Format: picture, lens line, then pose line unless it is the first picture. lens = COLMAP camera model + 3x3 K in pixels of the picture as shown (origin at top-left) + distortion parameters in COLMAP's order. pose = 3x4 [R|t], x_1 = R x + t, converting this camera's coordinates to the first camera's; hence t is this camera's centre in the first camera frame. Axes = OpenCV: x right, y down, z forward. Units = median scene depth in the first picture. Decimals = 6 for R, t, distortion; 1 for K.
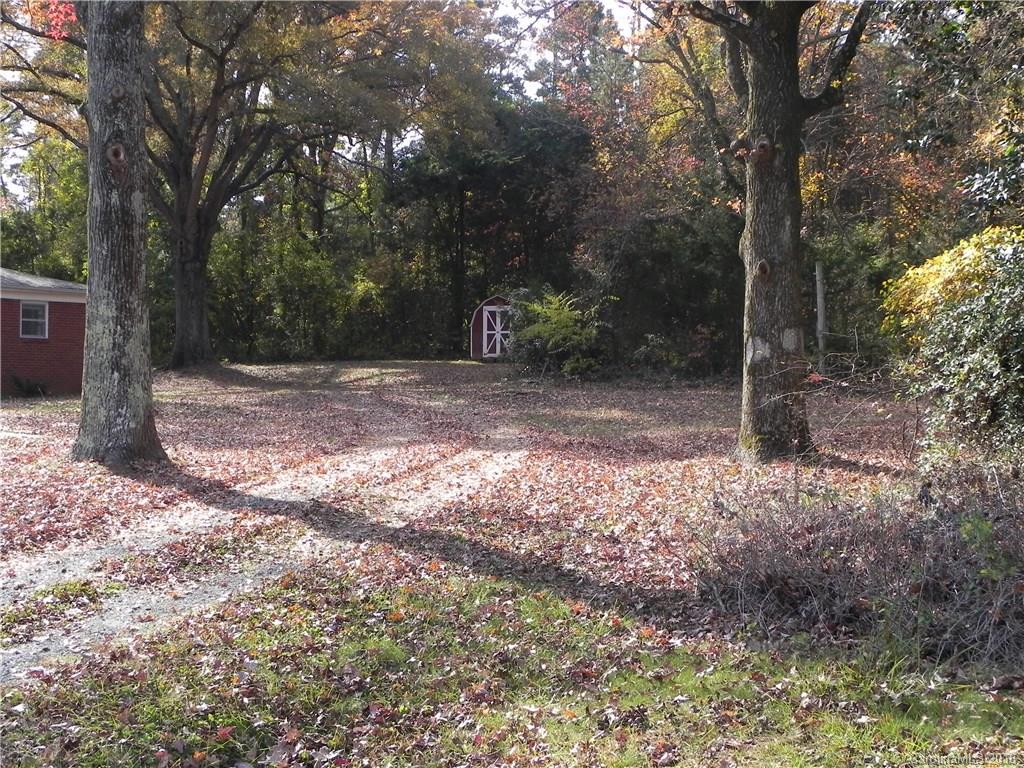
lens RADIAL K [[1557.3, 0, 512.0], [0, 1557.3, 384.0], [0, 0, 1]] dist [-0.003744, -0.039138]
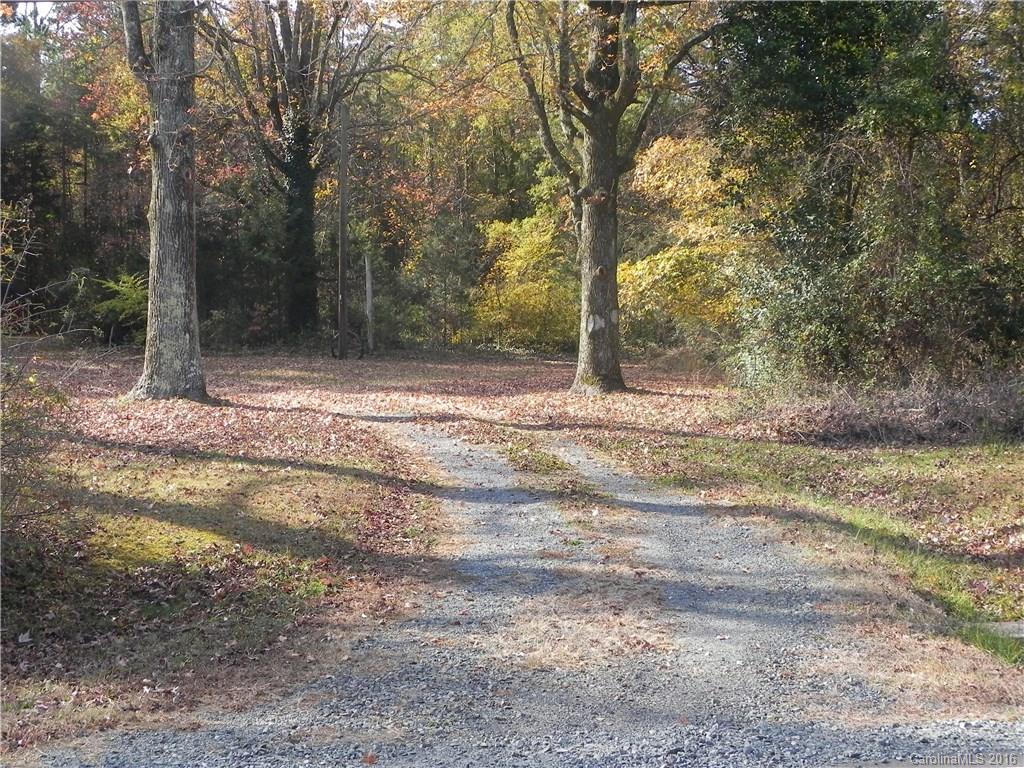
lens RADIAL K [[1557.3, 0, 512.0], [0, 1557.3, 384.0], [0, 0, 1]] dist [-0.003744, -0.039138]
pose [[0.880746, -0.007344, 0.473532, -0.652402], [0.000922, 0.999904, 0.013793, 0.017956], [-0.473588, -0.011711, 0.880669, -0.346524]]
